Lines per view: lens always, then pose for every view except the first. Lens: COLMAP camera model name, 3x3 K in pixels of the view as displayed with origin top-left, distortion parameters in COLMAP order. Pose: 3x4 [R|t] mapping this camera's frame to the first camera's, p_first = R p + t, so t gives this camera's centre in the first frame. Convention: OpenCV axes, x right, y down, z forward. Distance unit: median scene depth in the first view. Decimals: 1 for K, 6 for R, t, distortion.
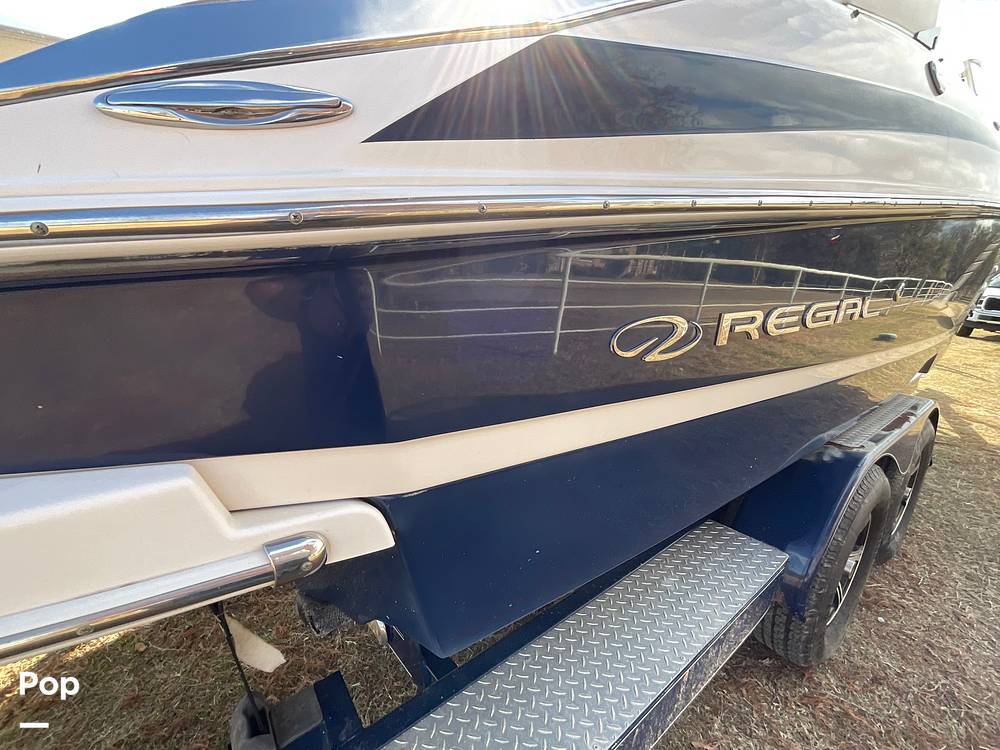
lens RADIAL K [[408.0, 0, 485.2], [0, 408.0, 372.1], [0, 0, 1]] dist [0.008973, -0.003595]
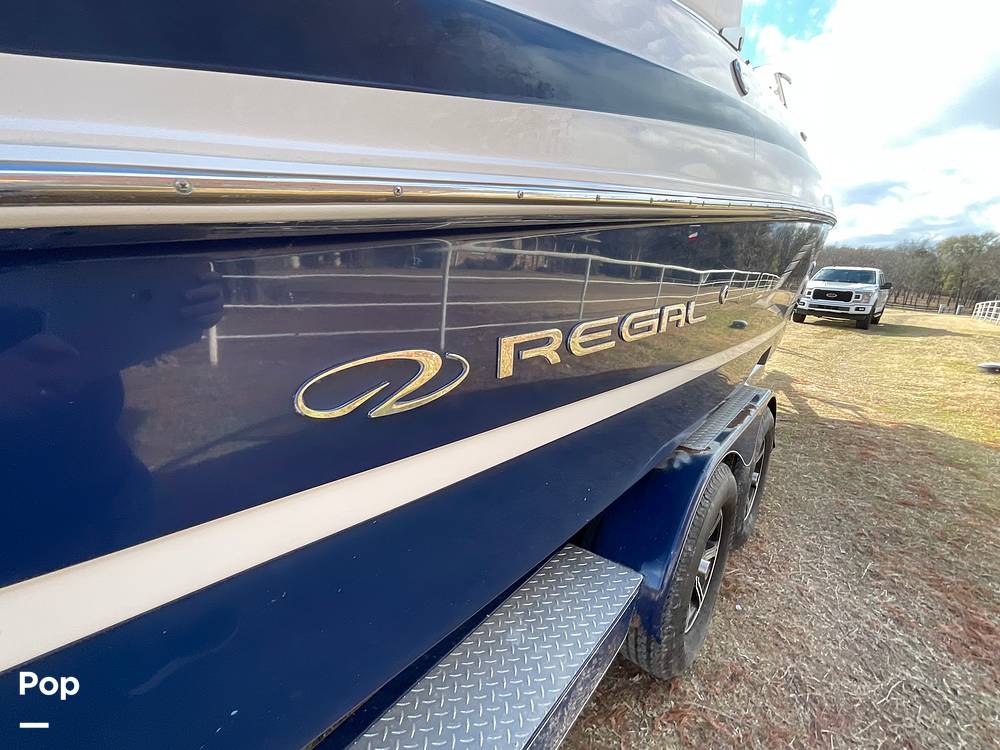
lens RADIAL K [[408.0, 0, 496.5], [0, 408.0, 355.7], [0, 0, 1]] dist [0.008973, -0.003595]
pose [[0.976324, -0.044192, 0.211750, 0.209617], [0.047401, 0.998825, -0.010100, -0.052099], [-0.211055, 0.019898, 0.977272, 0.129010]]
